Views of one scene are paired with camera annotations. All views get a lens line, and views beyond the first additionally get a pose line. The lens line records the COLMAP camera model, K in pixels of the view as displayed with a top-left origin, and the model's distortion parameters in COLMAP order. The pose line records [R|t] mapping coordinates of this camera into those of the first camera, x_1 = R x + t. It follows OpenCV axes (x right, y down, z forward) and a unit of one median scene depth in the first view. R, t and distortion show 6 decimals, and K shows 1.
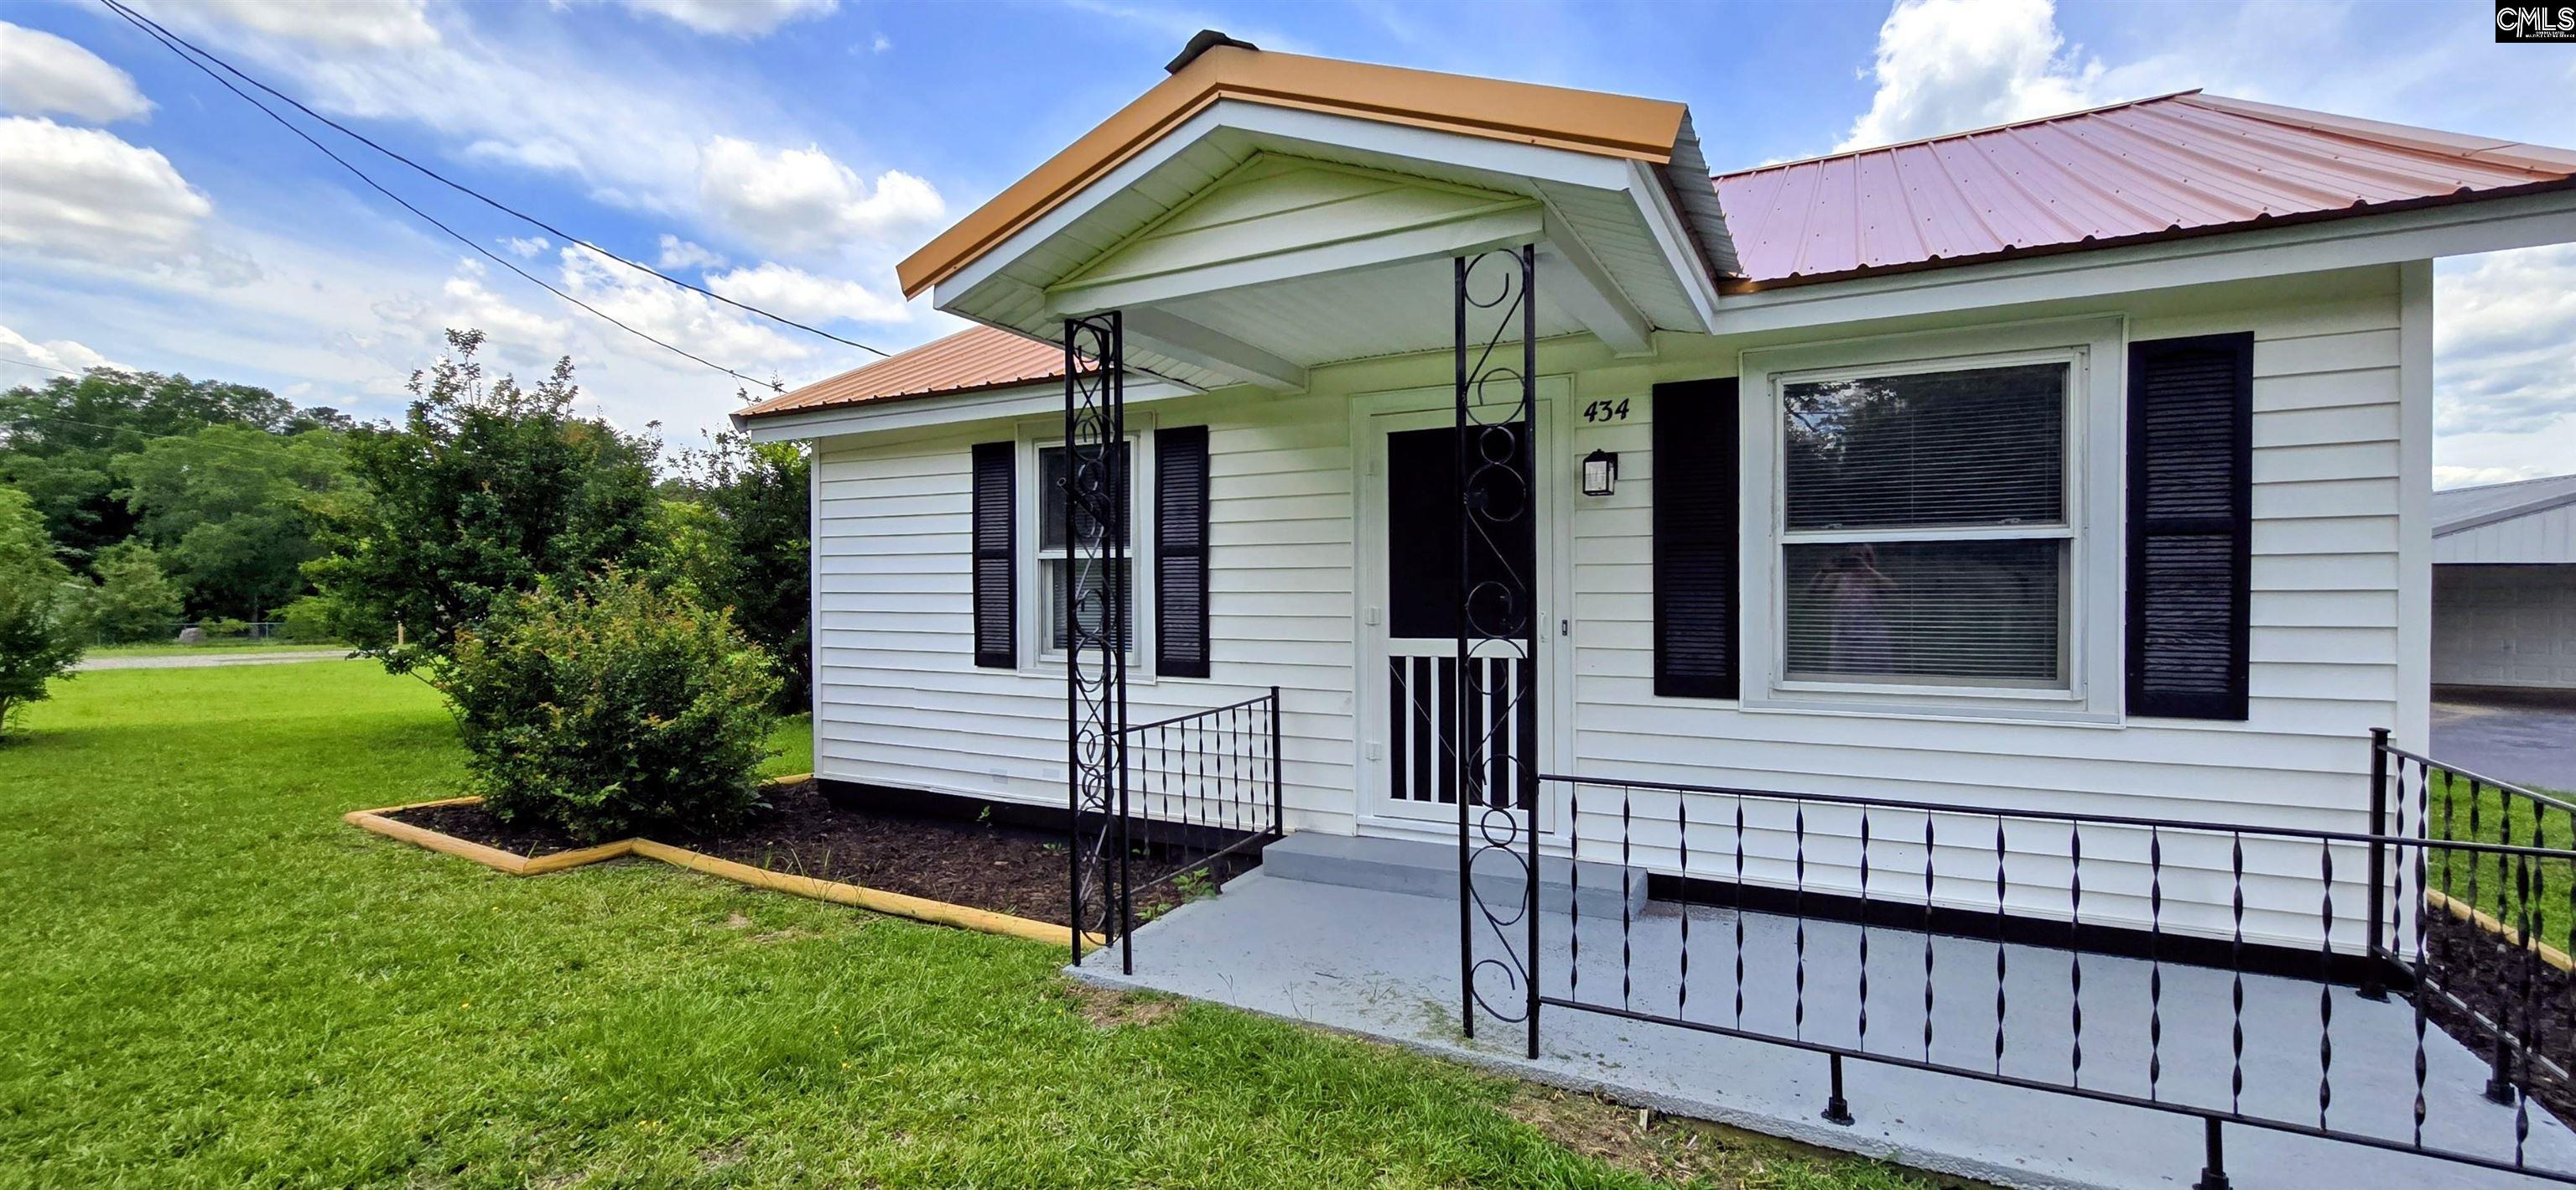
lens RADIAL K [[1046.7, 0, 1305.3], [0, 1046.7, 597.9], [0, 0, 1]] dist [-0.001728, -0.000164]
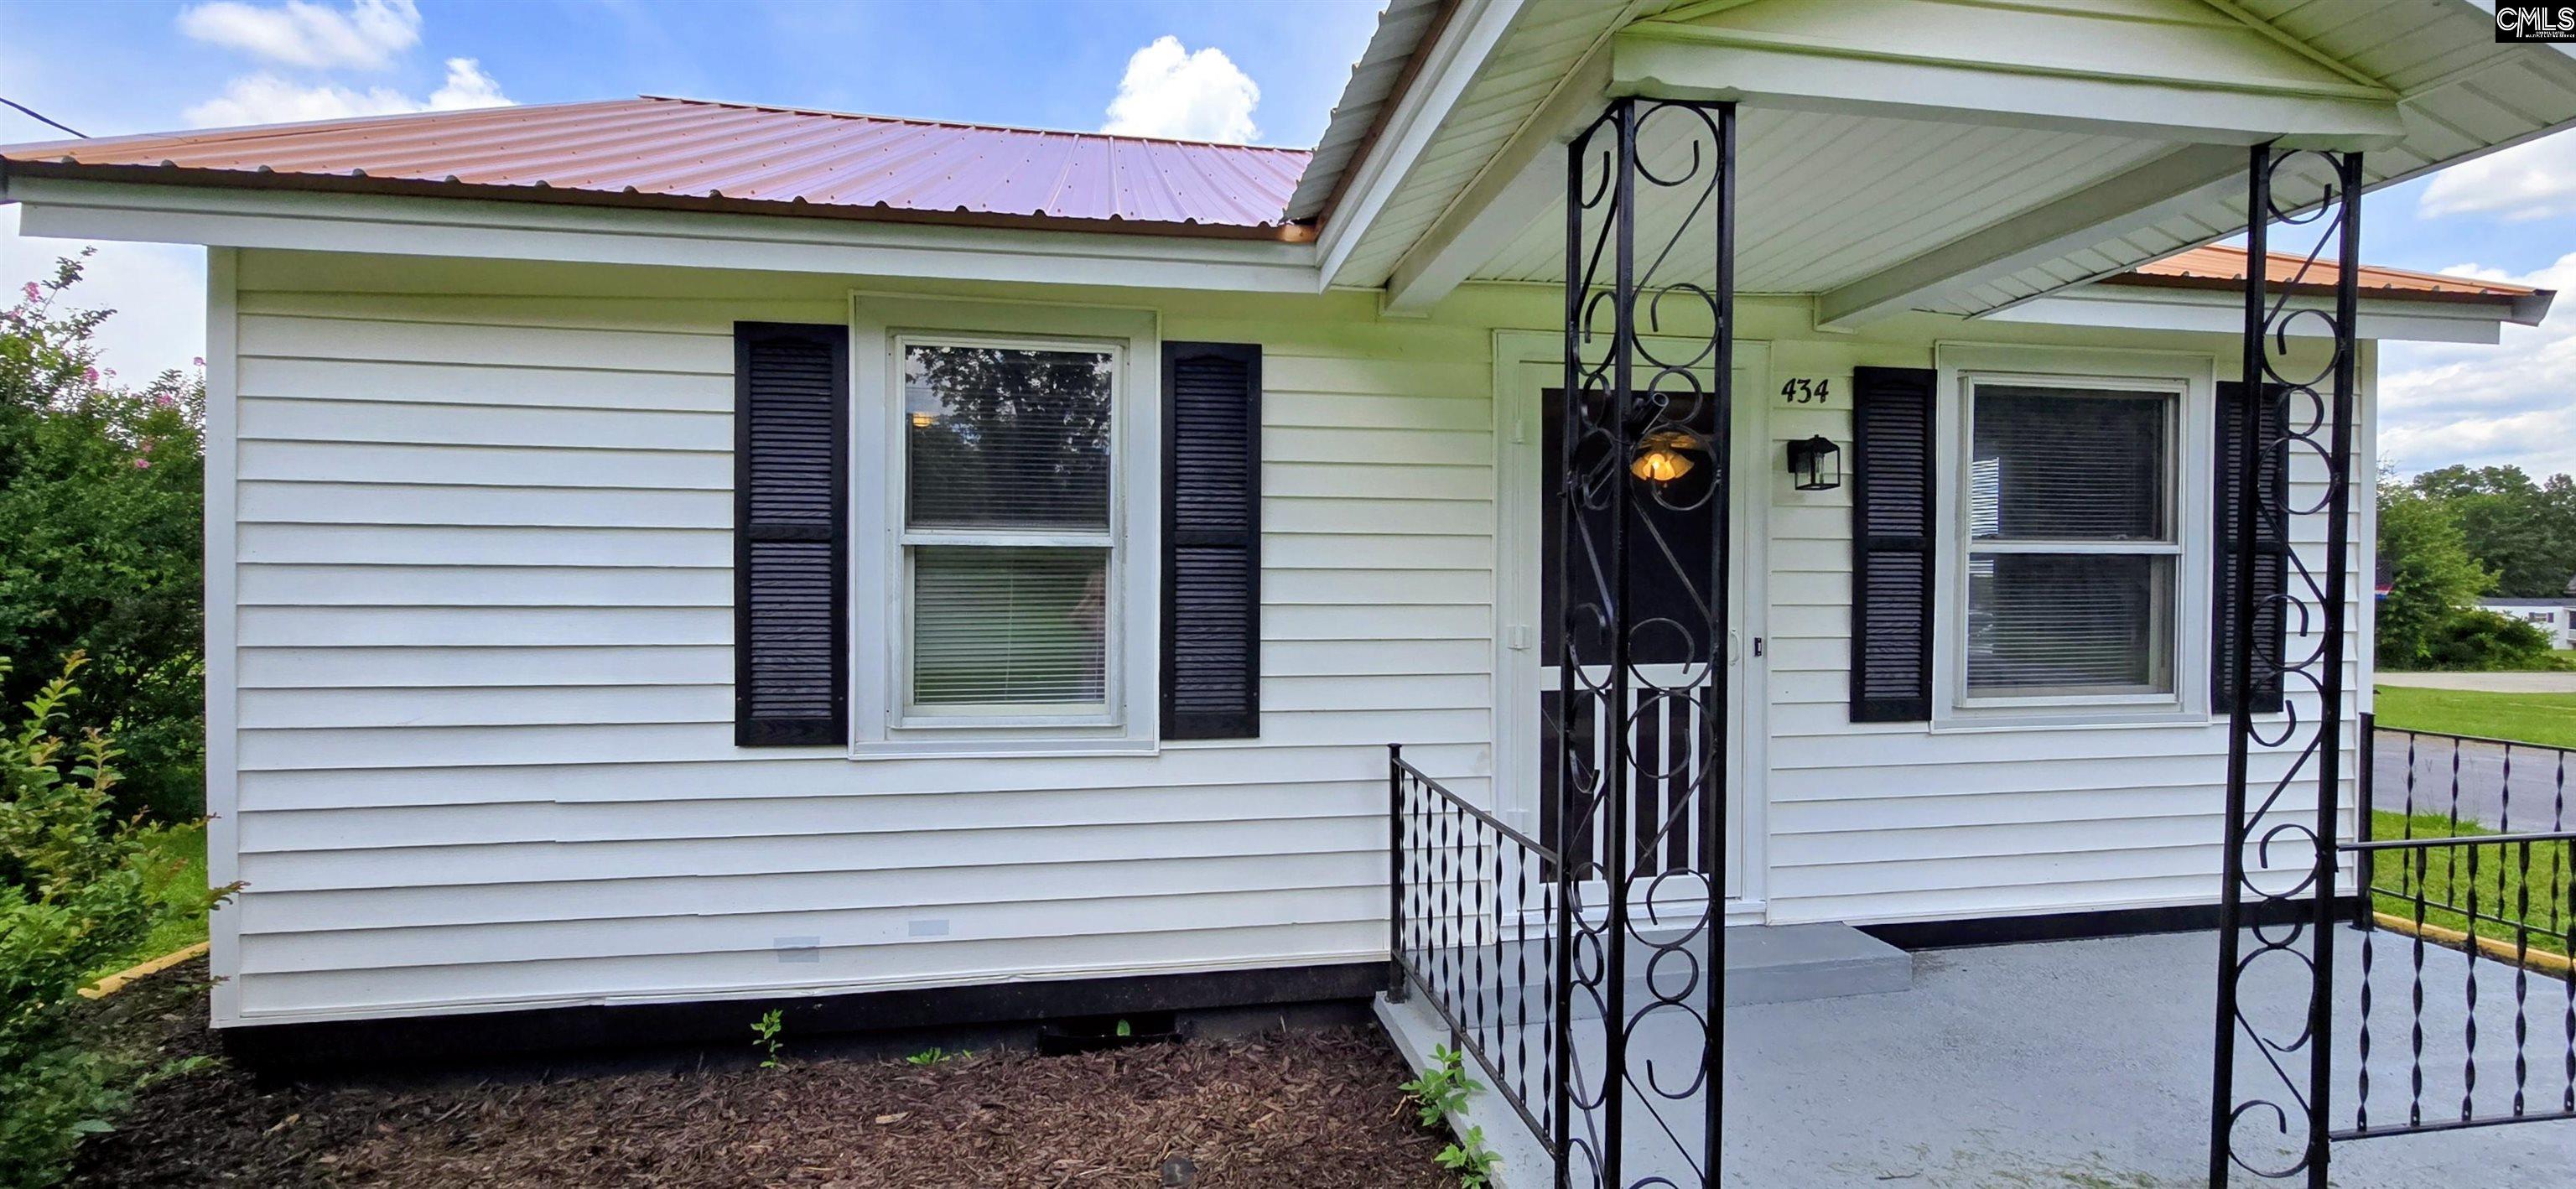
lens RADIAL K [[1046.6, 0, 1276.3], [0, 1046.6, 591.1], [0, 0, 1]] dist [-0.001728, -0.000164]
pose [[0.802375, -0.000488, 0.596819, -0.505909], [0.001021, 0.999999, -0.000555, -0.014638], [-0.596819, 0.001054, 0.802375, 0.517546]]
